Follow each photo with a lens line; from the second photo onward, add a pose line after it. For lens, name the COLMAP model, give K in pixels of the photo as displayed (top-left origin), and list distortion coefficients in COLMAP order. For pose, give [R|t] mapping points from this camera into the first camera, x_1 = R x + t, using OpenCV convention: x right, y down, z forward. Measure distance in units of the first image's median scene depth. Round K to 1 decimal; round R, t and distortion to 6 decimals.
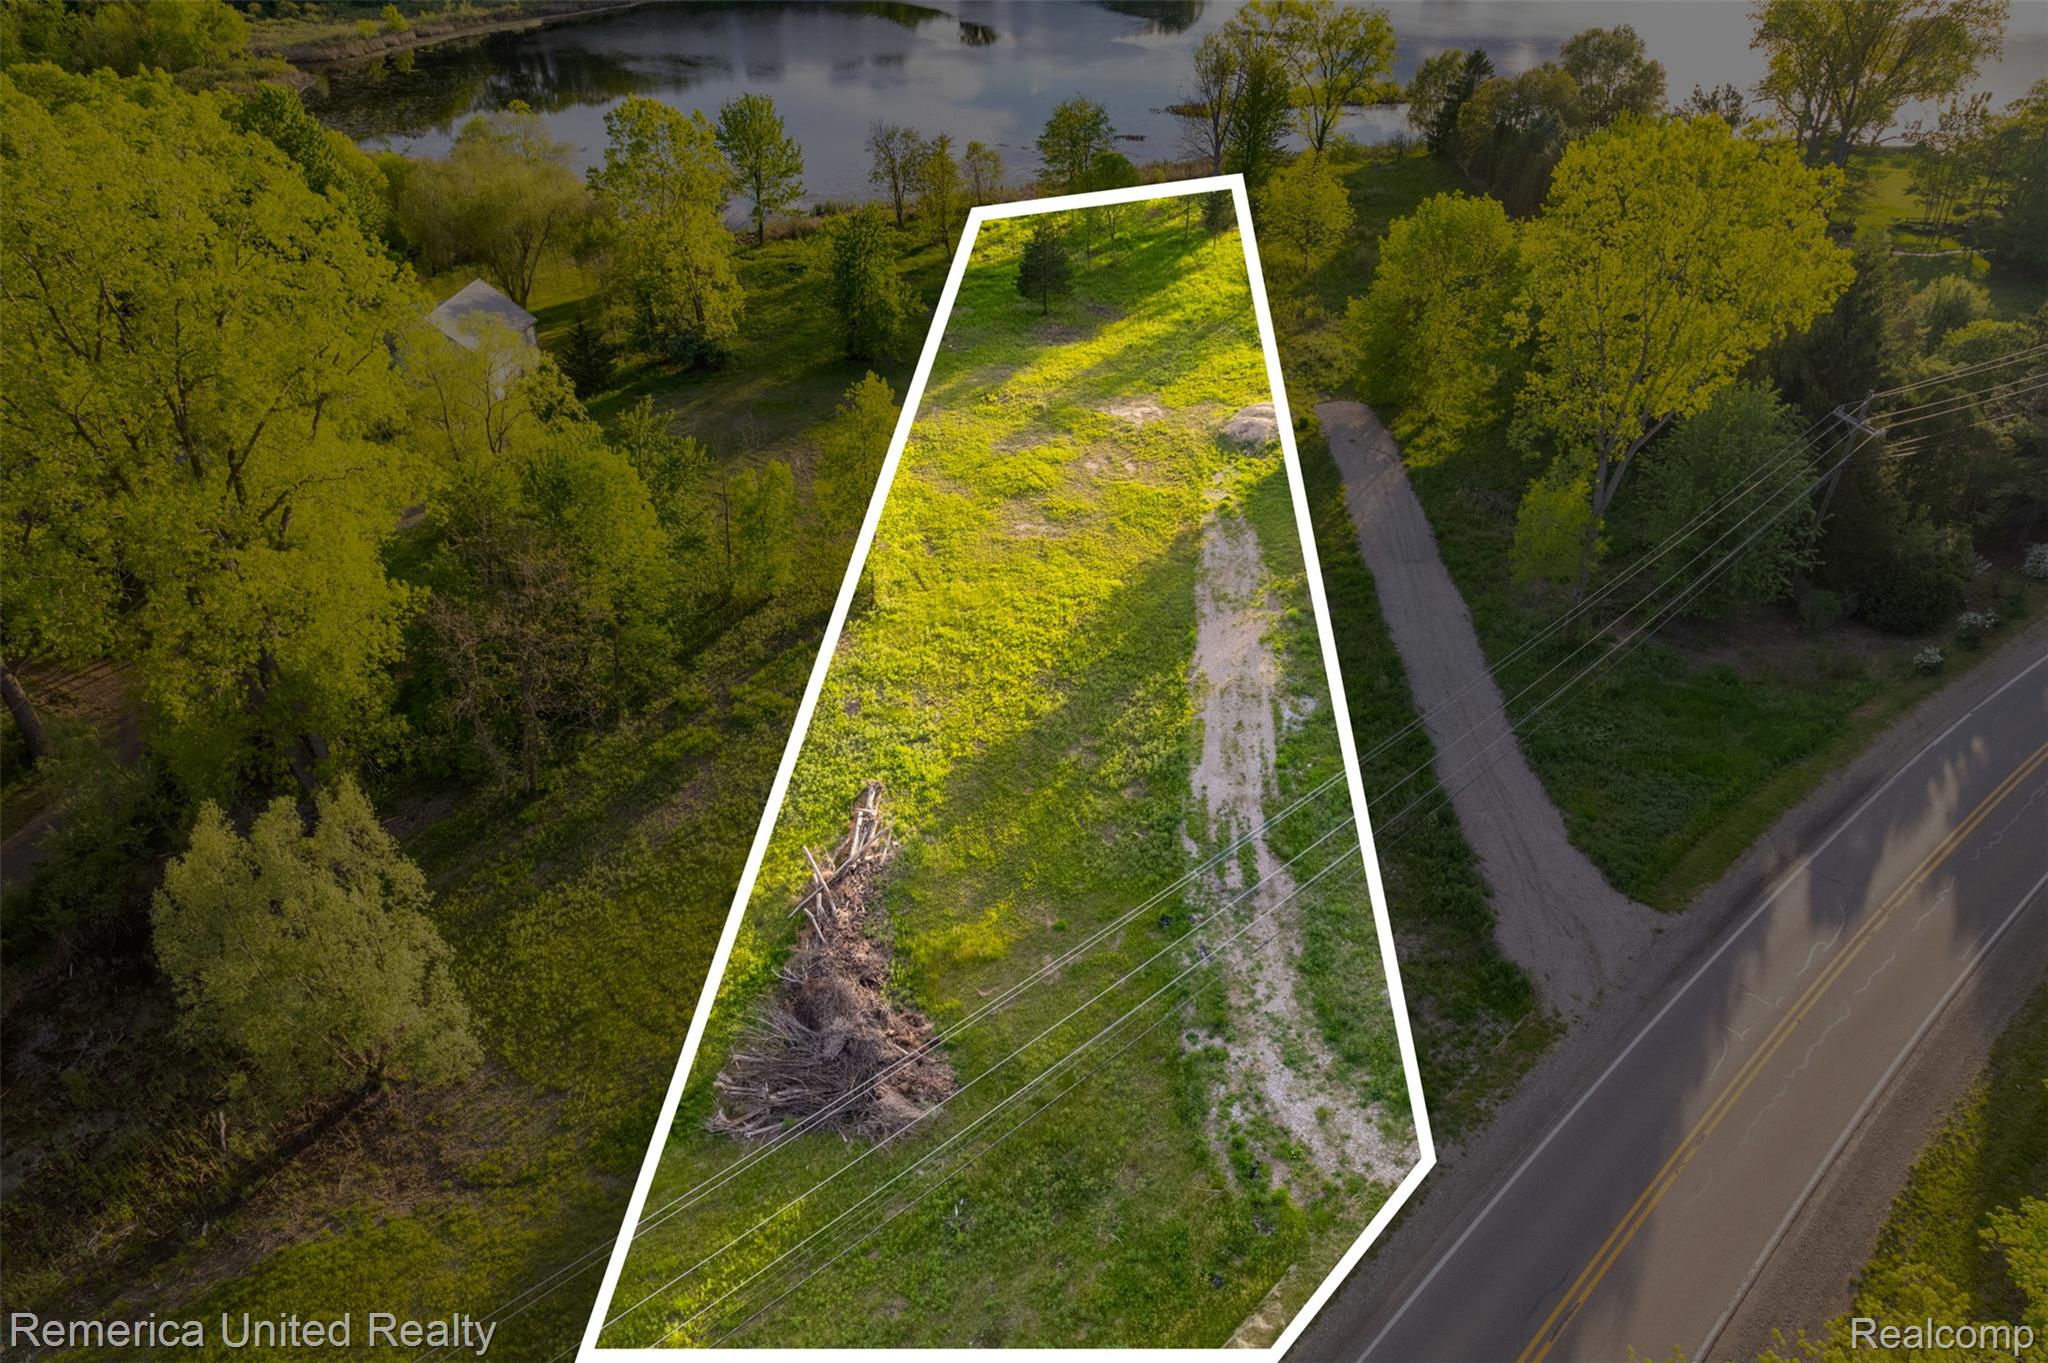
lens RADIAL K [[1305.7, 0, 1030.6], [0, 1305.7, 678.1], [0, 0, 1]] dist [-0.075439, 0.067739]
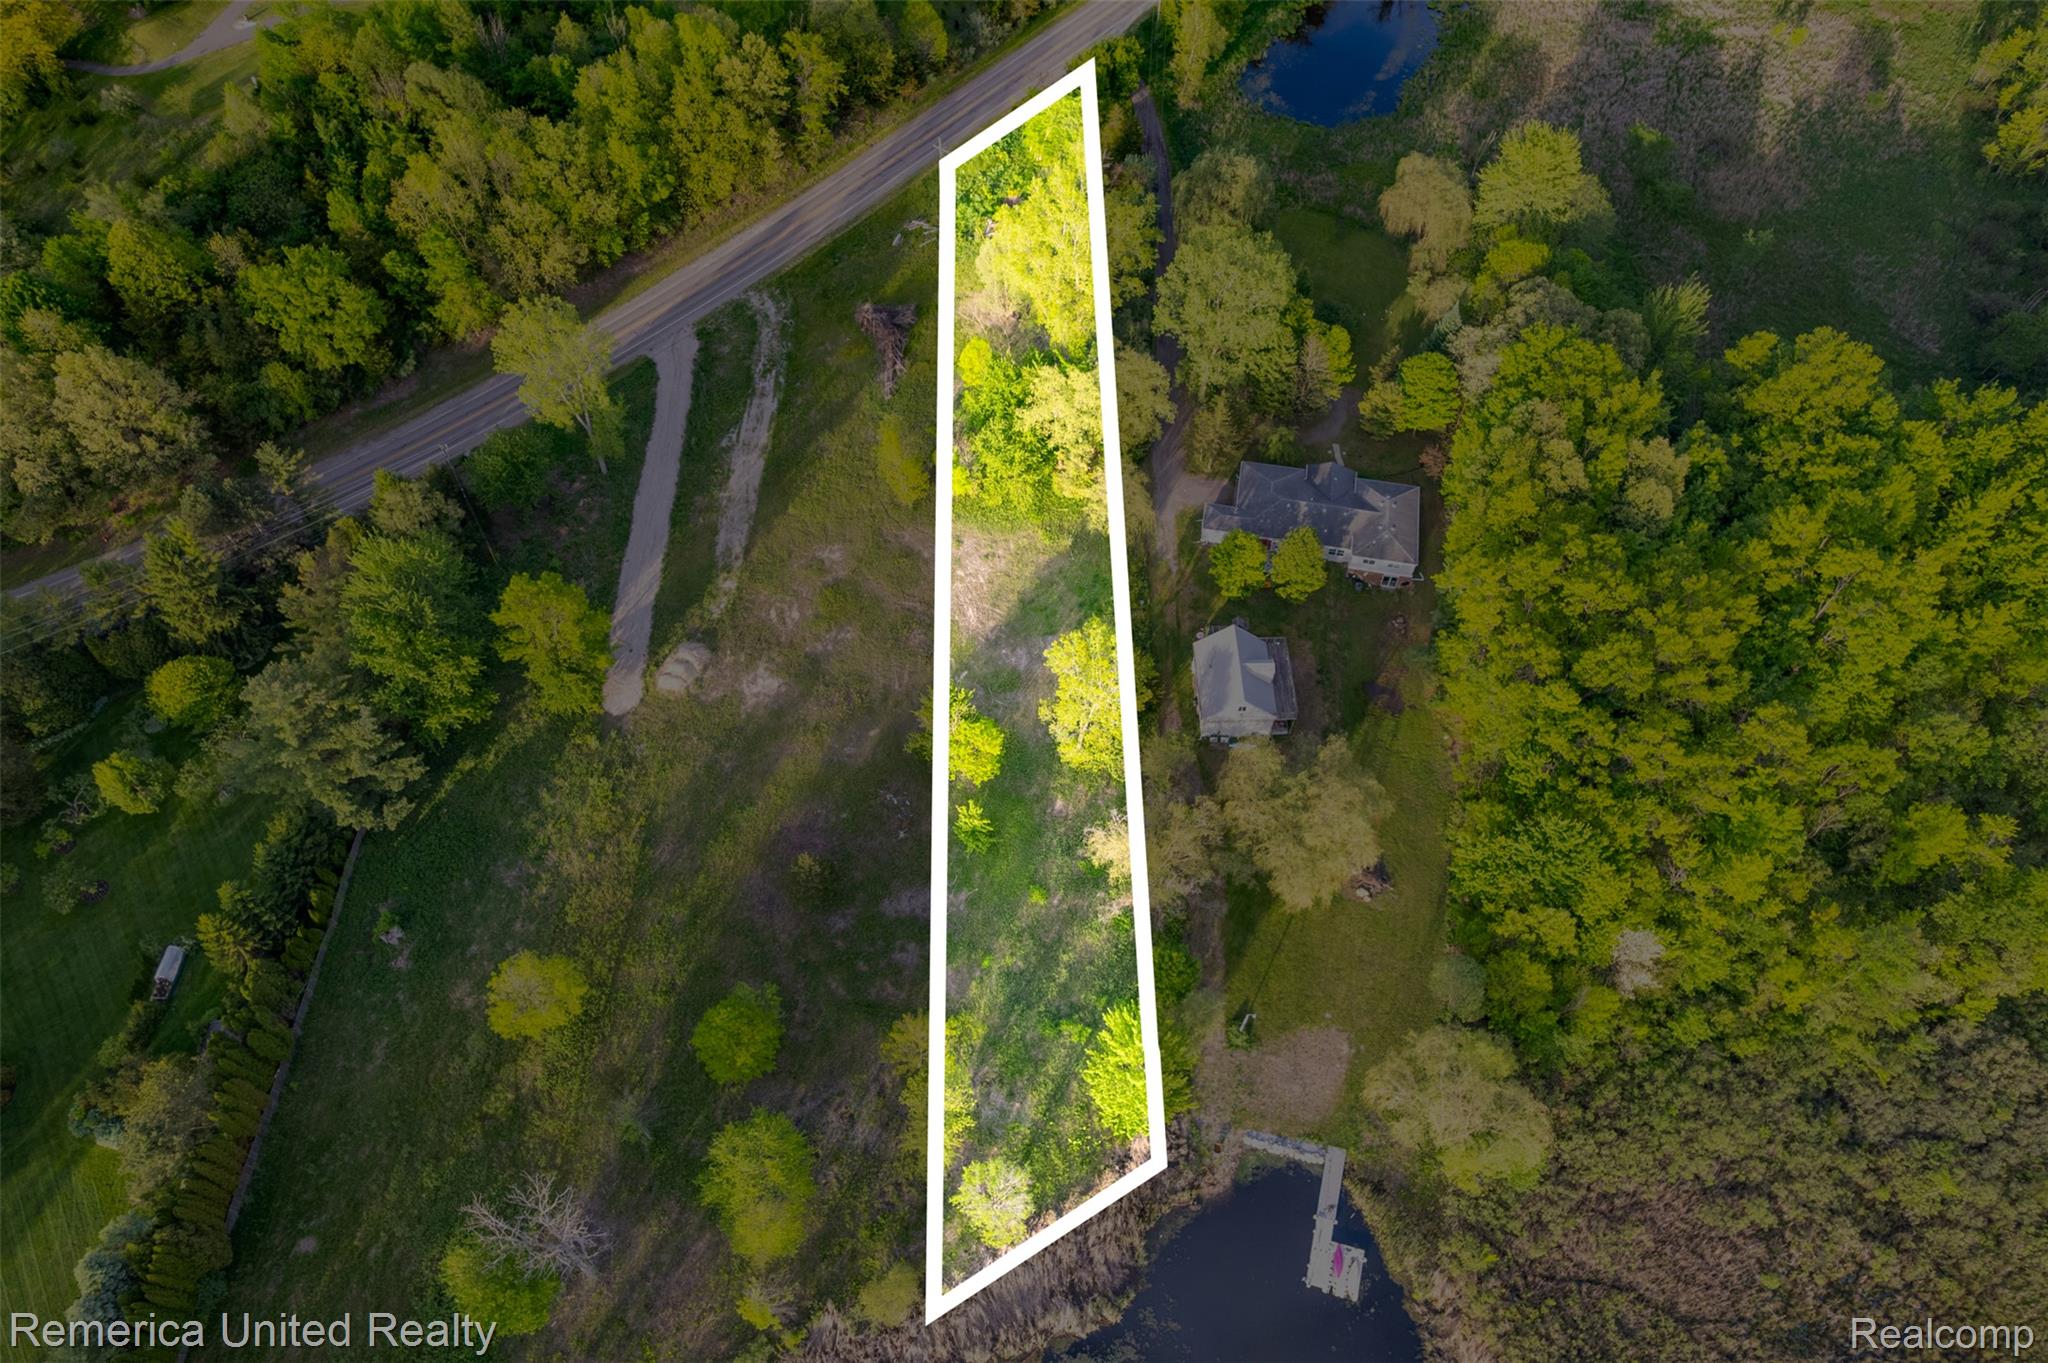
lens RADIAL K [[1305.7, 0, 1030.6], [0, 1305.7, 678.1], [0, 0, 1]] dist [-0.075439, 0.067739]
pose [[-0.996736, 0.071830, -0.036853, -0.262230], [-0.036222, 0.010068, 0.999293, -2.579227], [0.072150, 0.997366, -0.007433, 1.547463]]
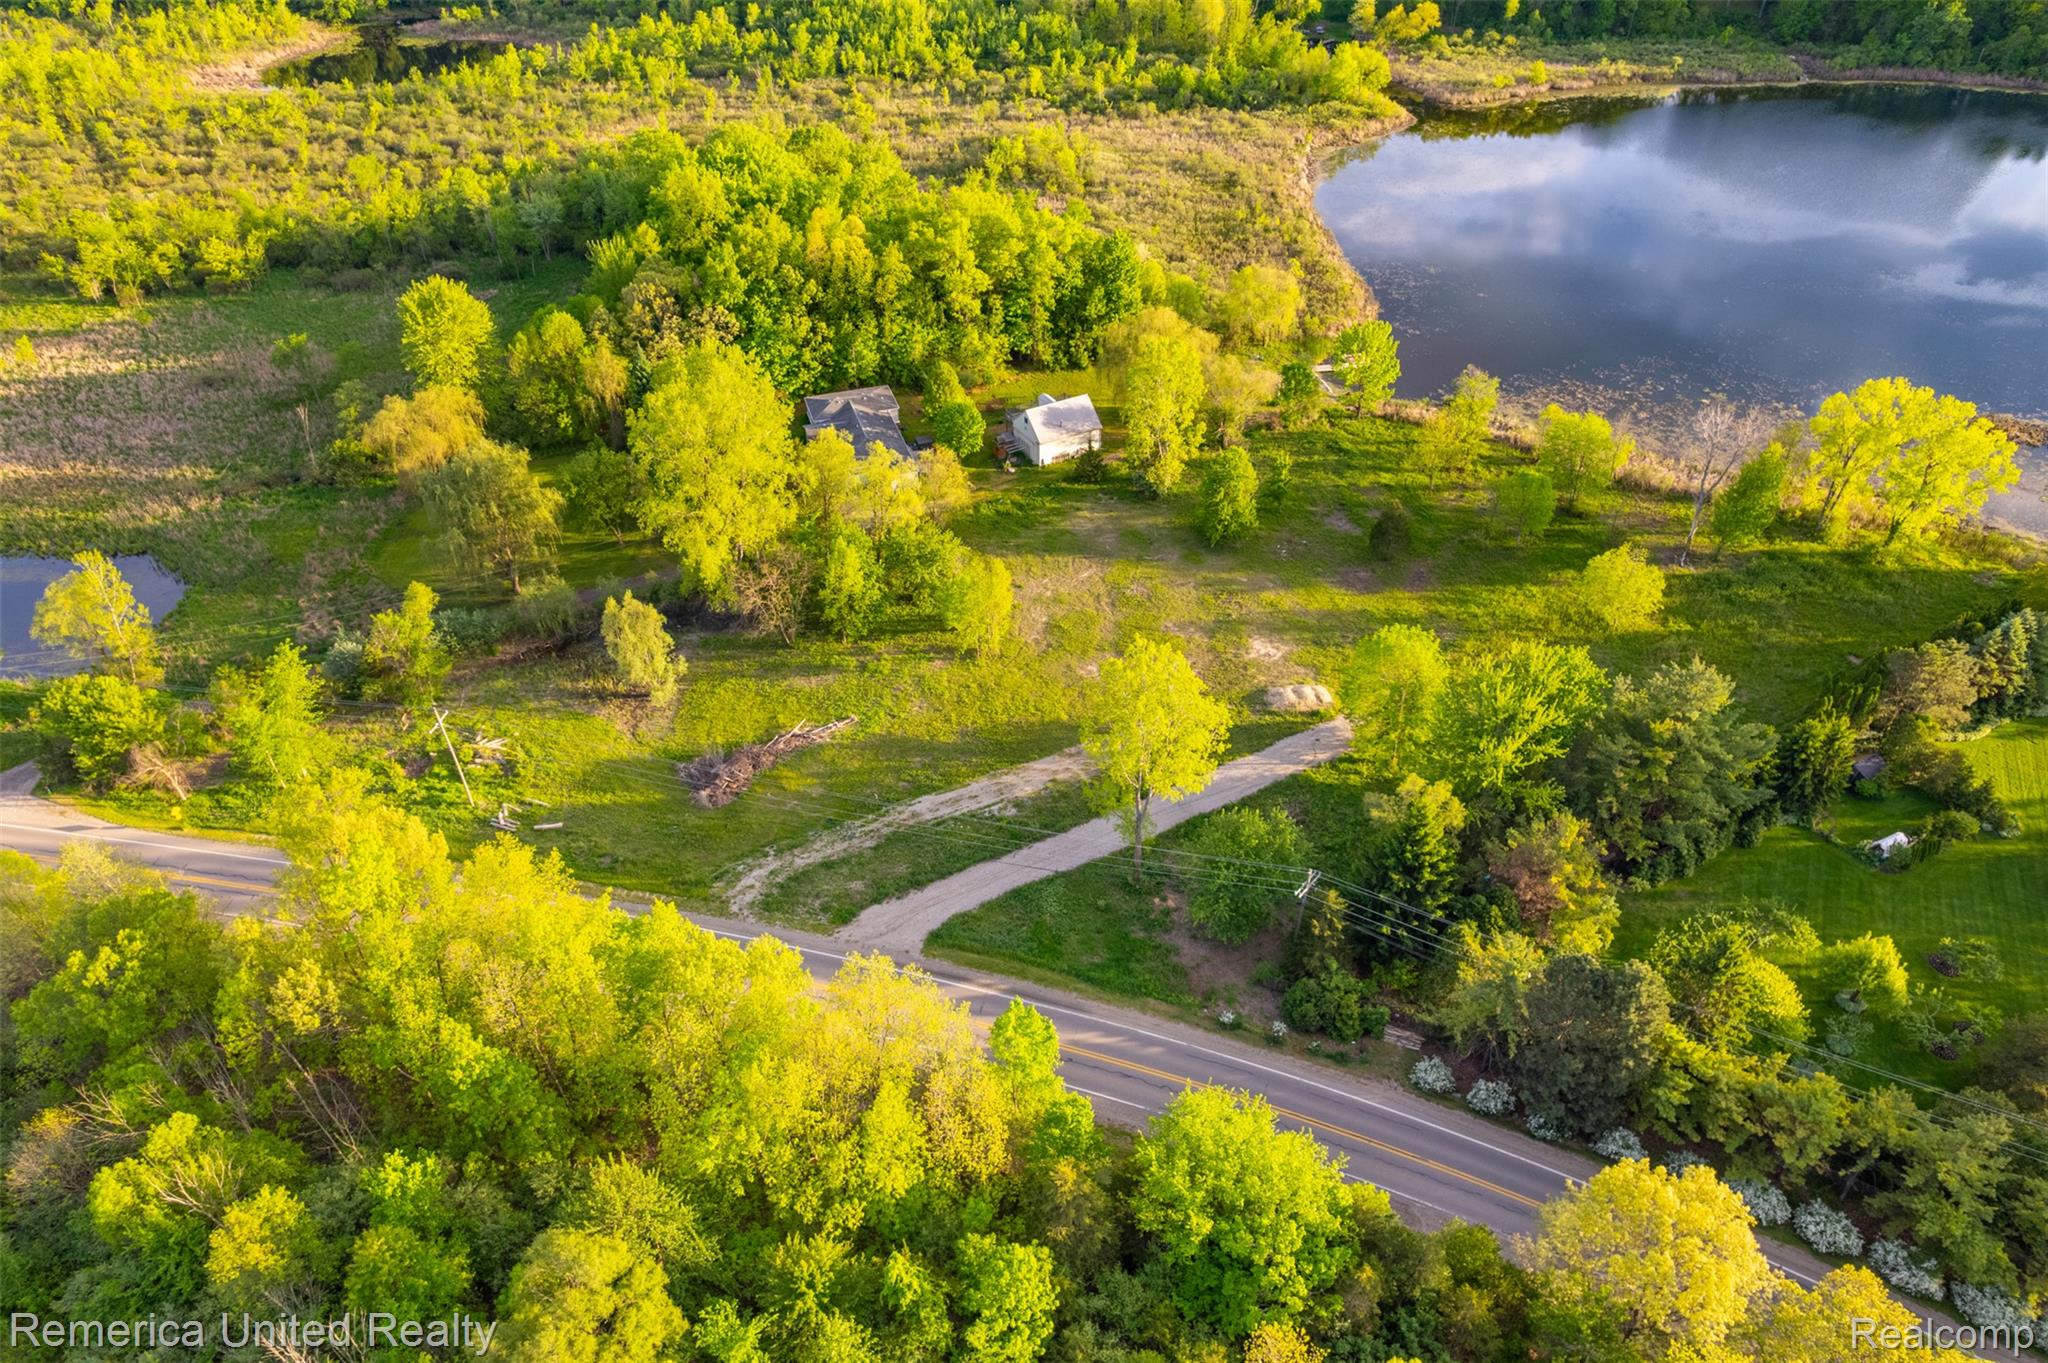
lens RADIAL K [[1305.7, 0, 1030.6], [0, 1305.7, 678.1], [0, 0, 1]] dist [-0.075439, 0.067739]
pose [[0.545147, 0.528199, -0.651015, 1.417326], [-0.465861, 0.836480, 0.288572, -0.736889], [0.696985, 0.145969, 0.702072, -0.385202]]
